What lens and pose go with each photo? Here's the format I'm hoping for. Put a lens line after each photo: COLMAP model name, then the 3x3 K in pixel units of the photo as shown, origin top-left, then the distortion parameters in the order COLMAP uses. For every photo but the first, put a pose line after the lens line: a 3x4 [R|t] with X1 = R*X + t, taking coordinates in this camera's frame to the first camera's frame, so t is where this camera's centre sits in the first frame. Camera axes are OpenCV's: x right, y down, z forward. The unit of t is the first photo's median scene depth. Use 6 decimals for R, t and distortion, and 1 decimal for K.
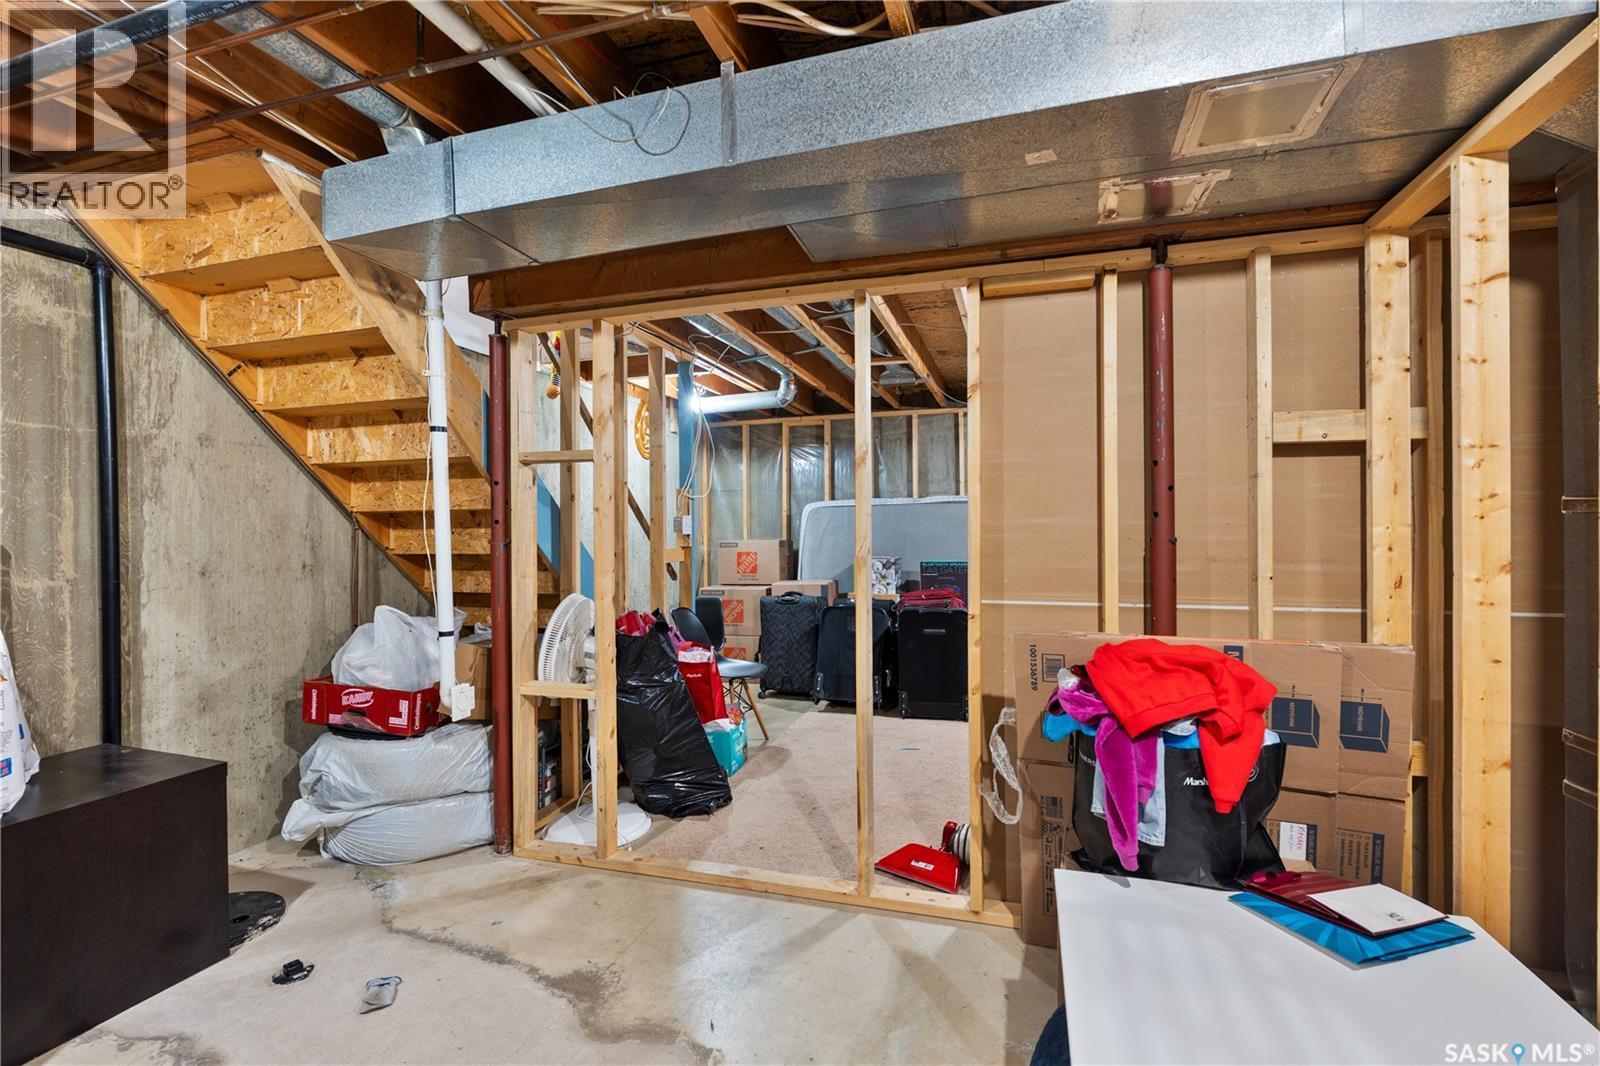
lens RADIAL K [[727.2, 0, 806.4], [0, 727.2, 530.3], [0, 0, 1]] dist [-0.003852, 0.000386]
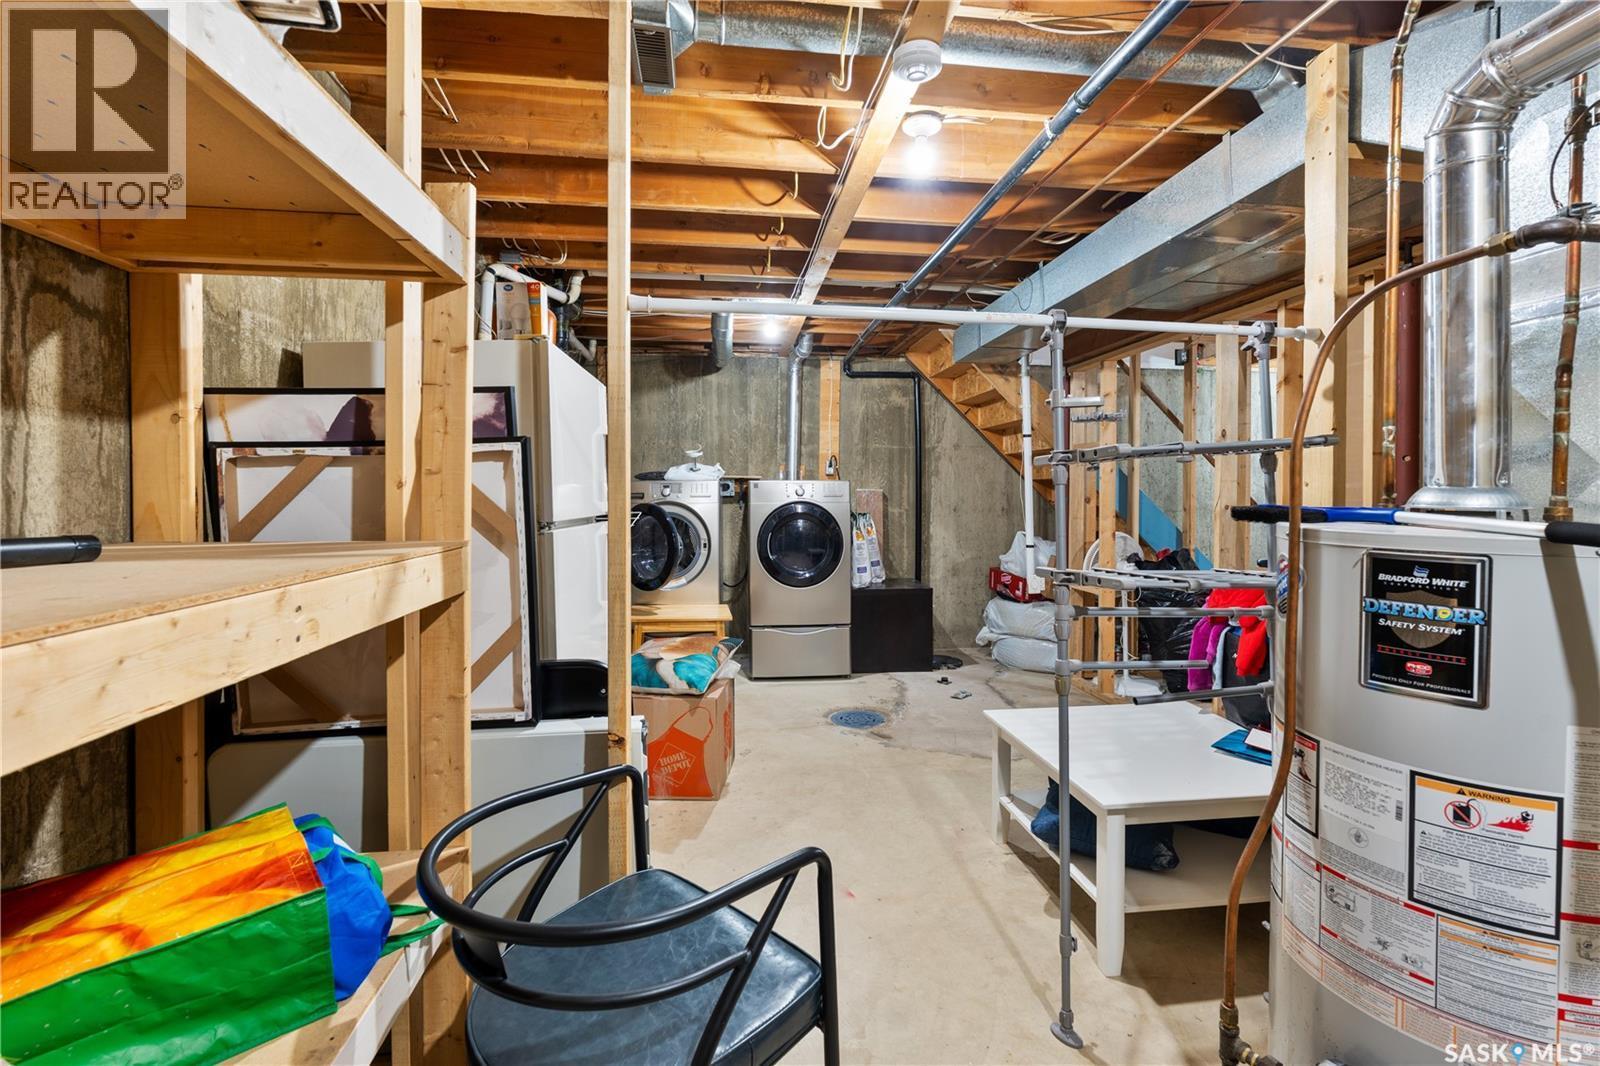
lens RADIAL K [[727.2, 0, 803.1], [0, 727.2, 494.0], [0, 0, 1]] dist [-0.003852, 0.000386]
pose [[0.413604, 0.013315, -0.910359, 0.932784], [-0.004589, 0.999911, 0.012540, -0.012029], [0.910445, -0.001009, 0.413628, -0.282230]]
